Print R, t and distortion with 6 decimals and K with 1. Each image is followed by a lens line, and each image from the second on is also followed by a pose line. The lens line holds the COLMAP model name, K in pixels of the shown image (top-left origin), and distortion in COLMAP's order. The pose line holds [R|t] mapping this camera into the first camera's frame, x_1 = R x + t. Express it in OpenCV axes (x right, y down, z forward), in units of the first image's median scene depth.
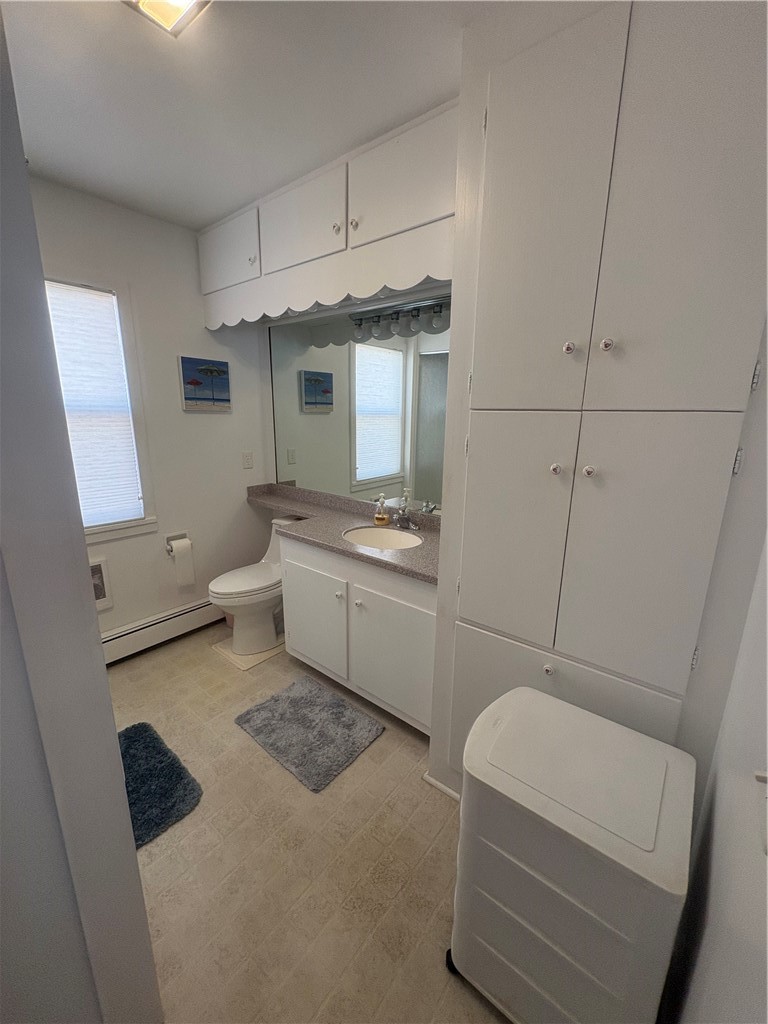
lens RADIAL K [[408.7, 0, 388.8], [0, 408.7, 505.7], [0, 0, 1]] dist [0.000981, 0.000411]
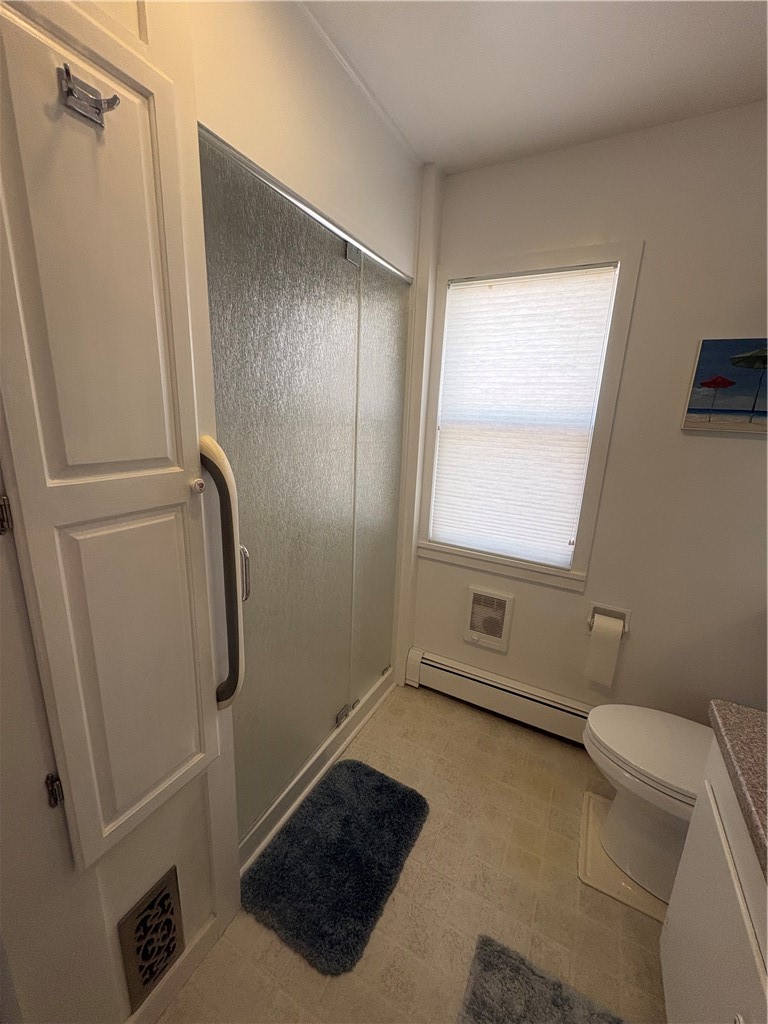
lens RADIAL K [[408.7, 0, 385.9], [0, 408.7, 510.4], [0, 0, 1]] dist [0.000981, 0.000411]
pose [[0.187048, 0.219012, -0.957626, 0.033332], [-0.258932, 0.951349, 0.167001, -0.119712], [0.947611, 0.216723, 0.234657, 0.523491]]
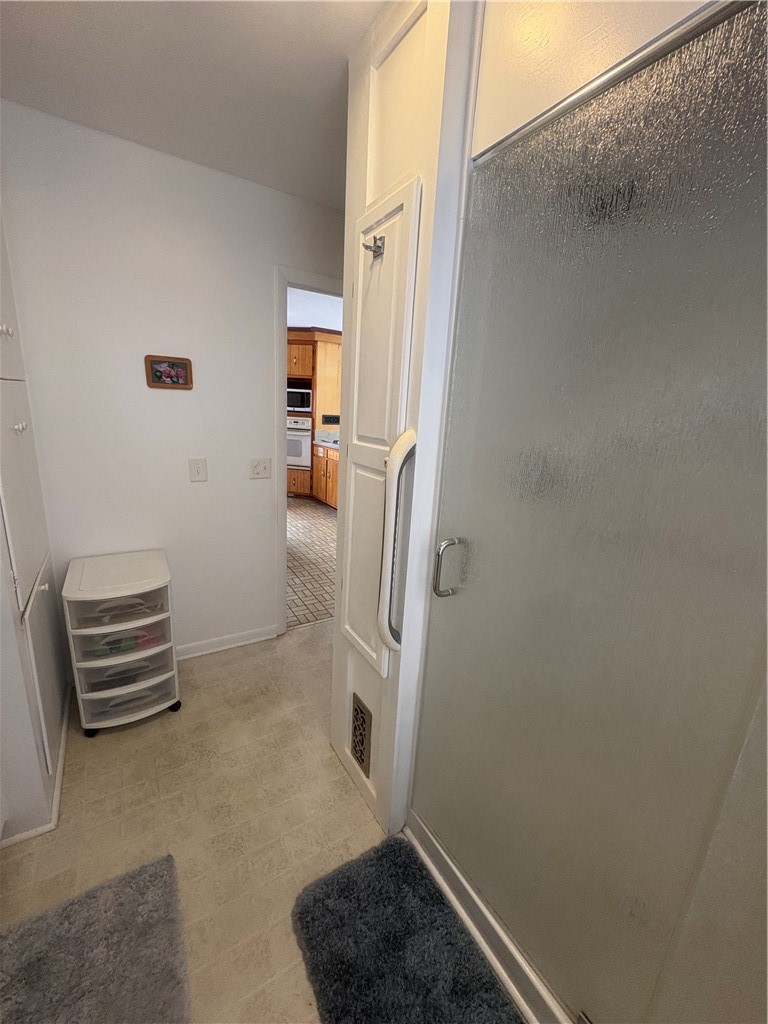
lens RADIAL K [[408.7, 0, 384.7], [0, 408.7, 508.9], [0, 0, 1]] dist [0.000981, 0.000411]
pose [[-0.943726, -0.151058, 0.294216, -0.523036], [-0.002191, 0.892436, 0.451169, -0.216483], [-0.330722, 0.425135, -0.842546, 0.908851]]
